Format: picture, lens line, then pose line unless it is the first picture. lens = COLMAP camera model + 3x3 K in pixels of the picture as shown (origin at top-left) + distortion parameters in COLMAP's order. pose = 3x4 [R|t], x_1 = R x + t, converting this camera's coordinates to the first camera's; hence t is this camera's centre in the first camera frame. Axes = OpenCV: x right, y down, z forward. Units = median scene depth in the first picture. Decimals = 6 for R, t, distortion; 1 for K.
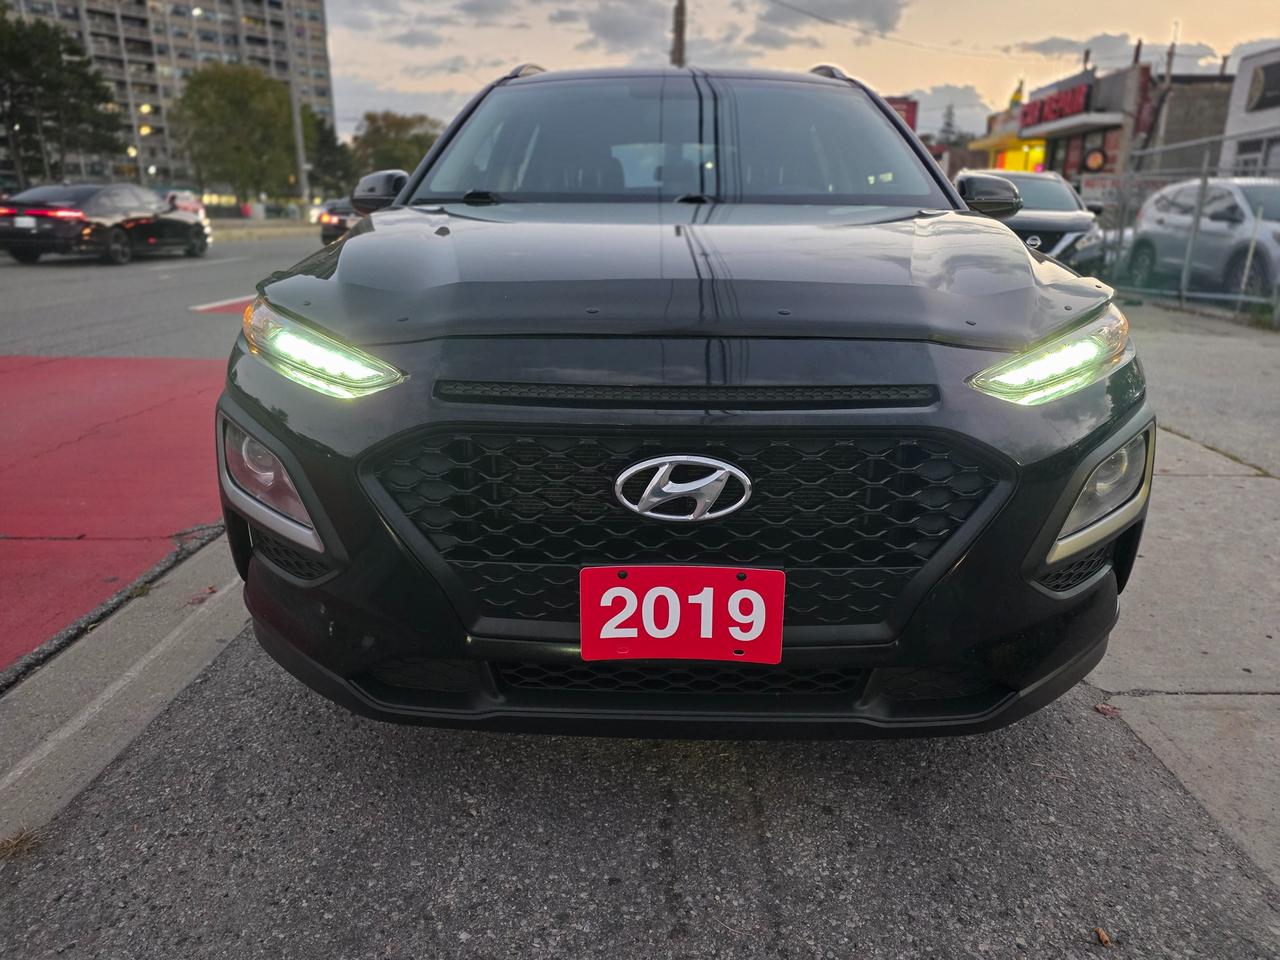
lens RADIAL K [[867.3, 0, 640.0], [0, 867.3, 480.0], [0, 0, 1]] dist [0.012330, -0.003470]
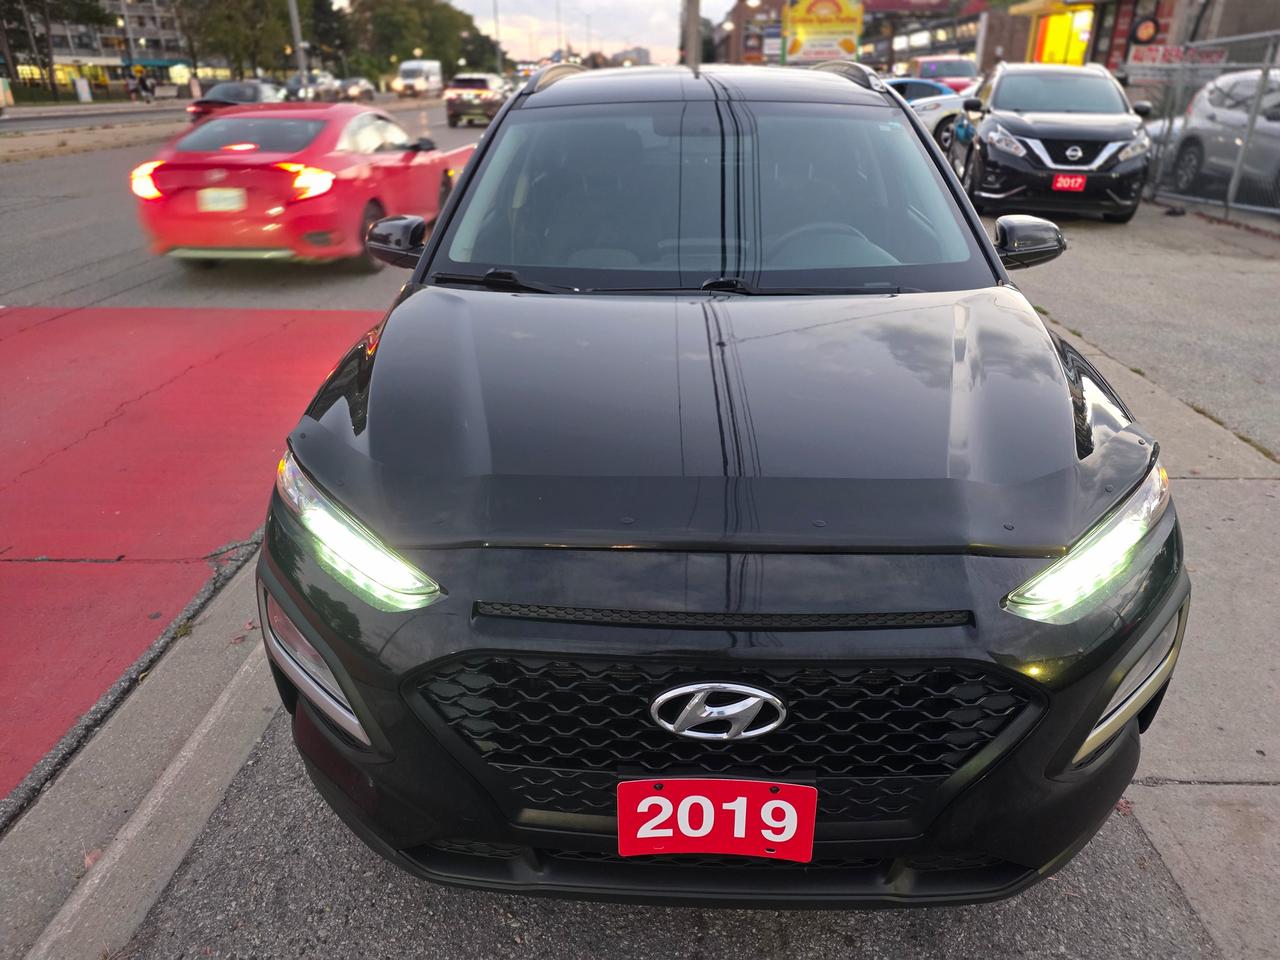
lens RADIAL K [[865.3, 0, 636.0], [0, 865.3, 481.0], [0, 0, 1]] dist [0.005886, 0.004705]
pose [[0.999734, -0.004571, -0.022586, -0.011898], [0.007830, 0.989196, 0.146391, -0.213334], [0.021673, -0.146529, 0.988969, 0.016537]]
